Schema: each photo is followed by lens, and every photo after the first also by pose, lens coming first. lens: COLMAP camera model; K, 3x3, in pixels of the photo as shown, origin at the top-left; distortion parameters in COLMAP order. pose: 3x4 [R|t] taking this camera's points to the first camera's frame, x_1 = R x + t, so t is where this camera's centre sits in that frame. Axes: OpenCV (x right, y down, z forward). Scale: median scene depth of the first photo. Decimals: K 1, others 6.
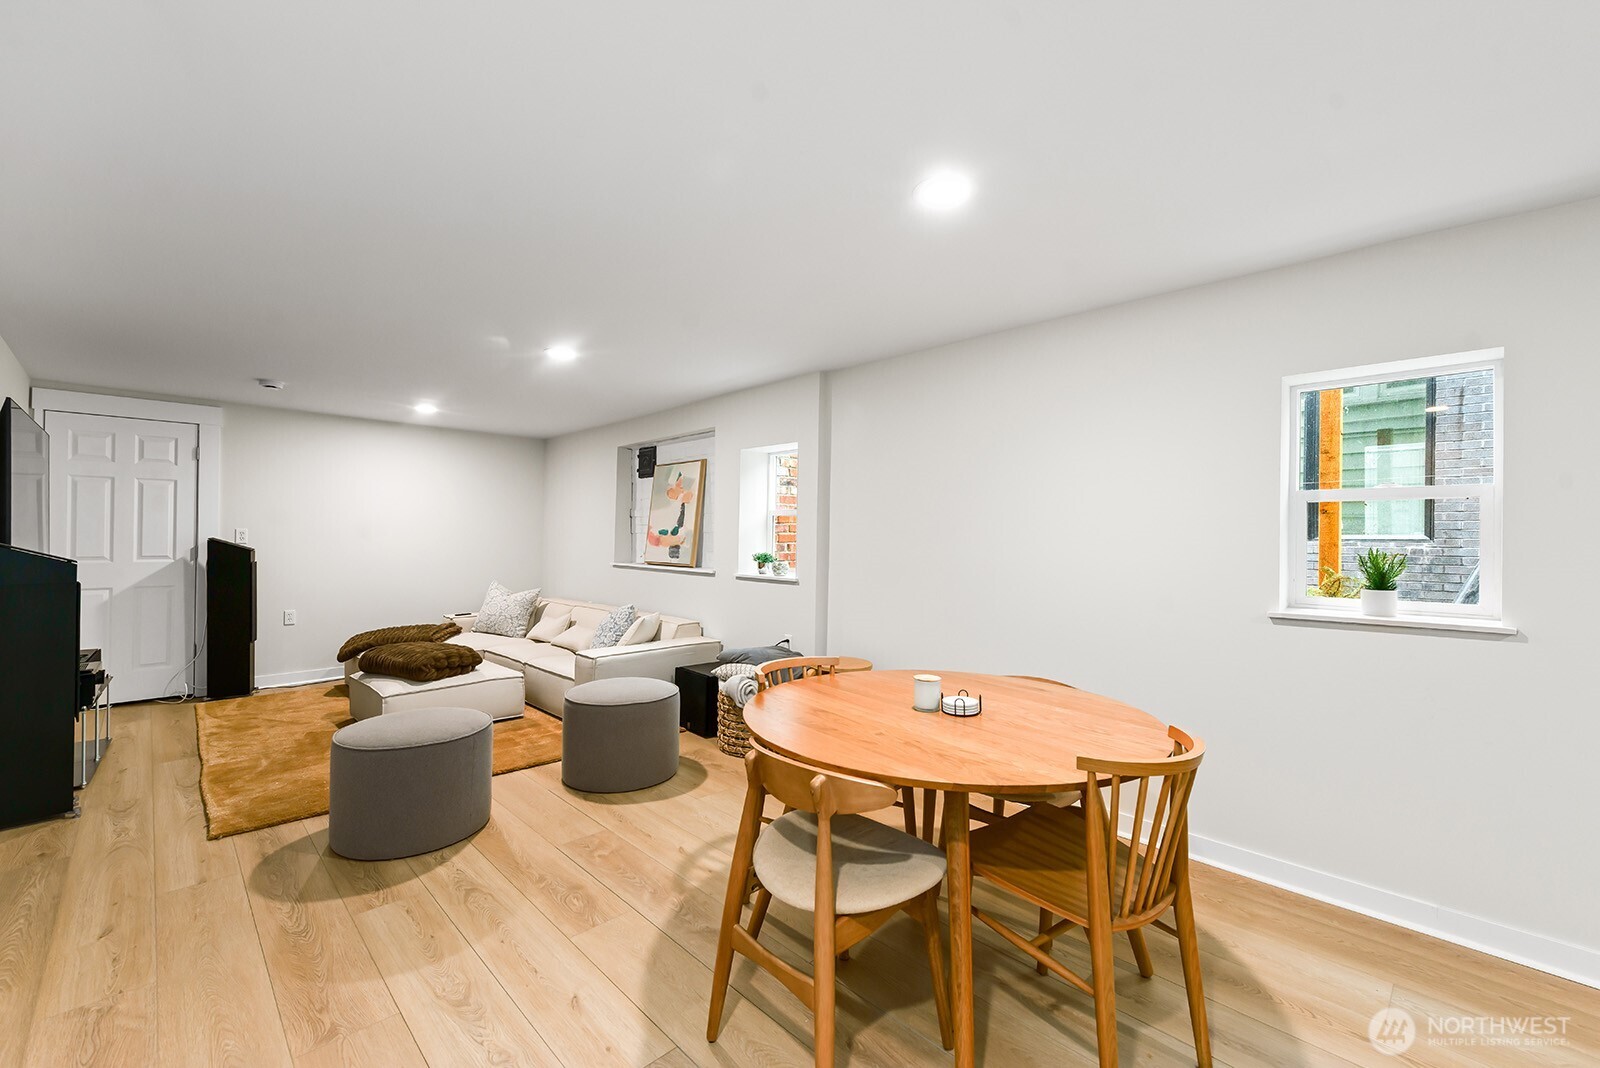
lens RADIAL K [[665.0, 0, 801.6], [0, 665.0, 535.8], [0, 0, 1]] dist [0.011001, -0.000033]
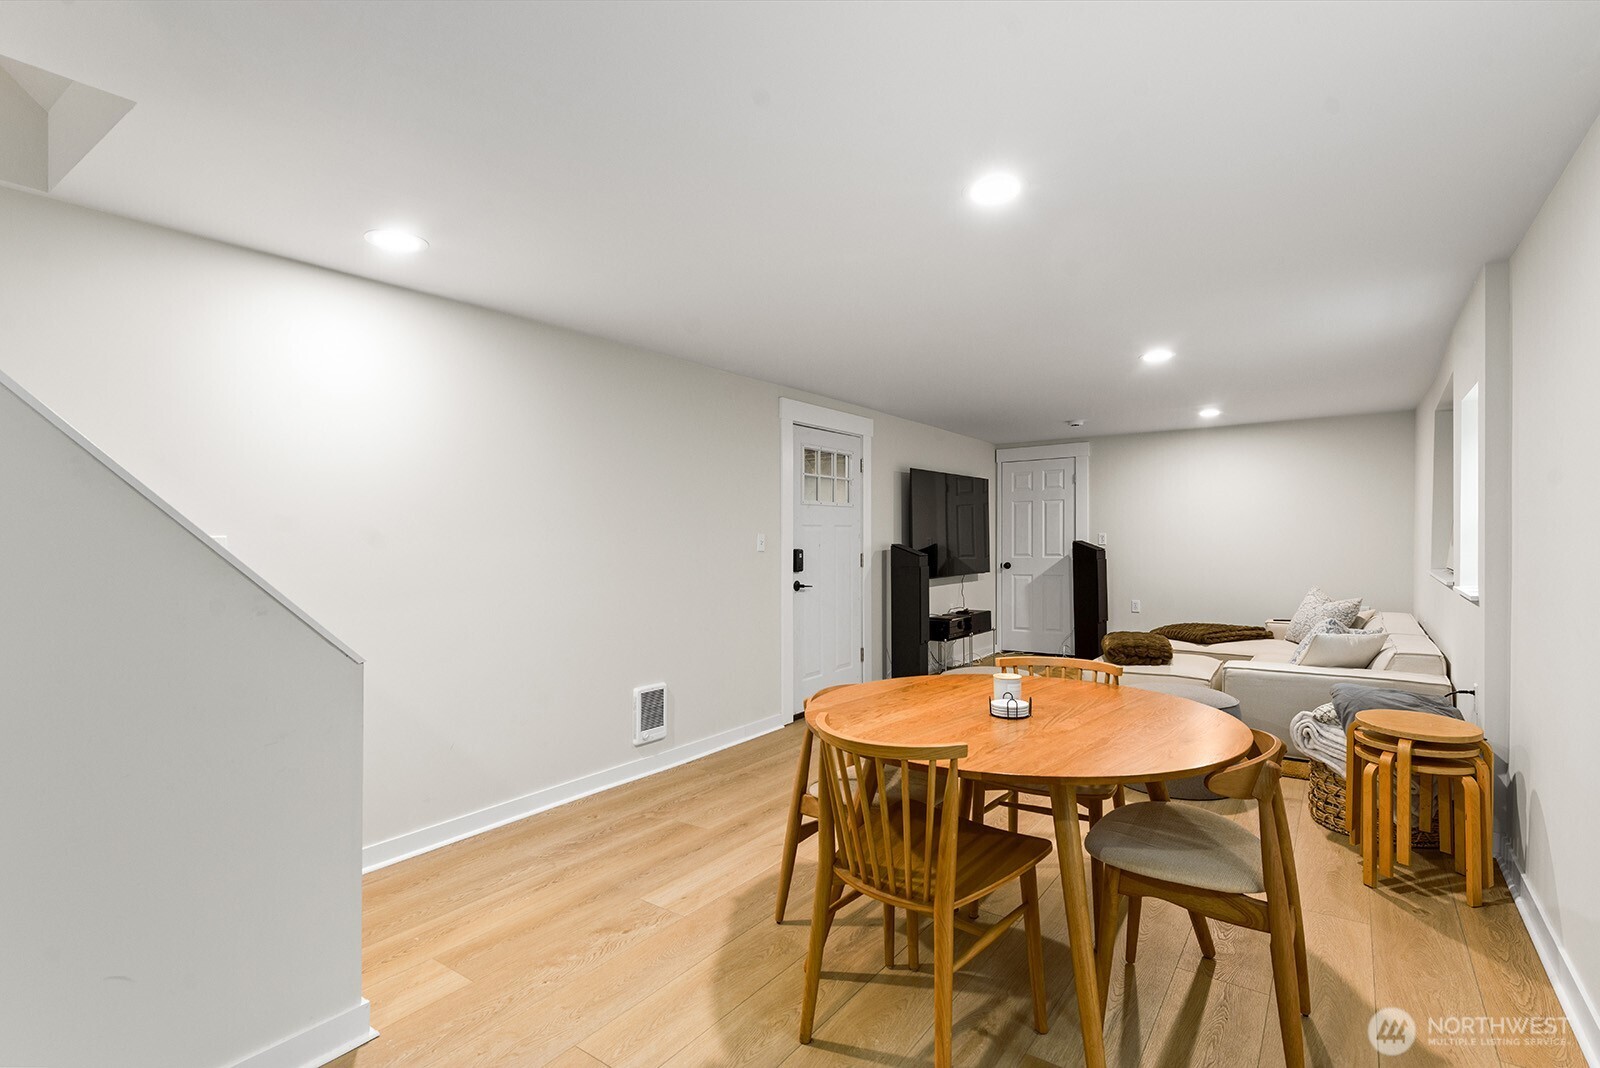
lens RADIAL K [[747.8, 0, 803.7], [0, 747.8, 534.3], [0, 0, 1]] dist [0.003531, -0.001507]
pose [[0.165020, -0.021102, -0.986064, 0.514919], [0.011205, 0.999747, -0.019520, 0.013947], [0.986227, -0.007828, 0.165214, 0.223093]]
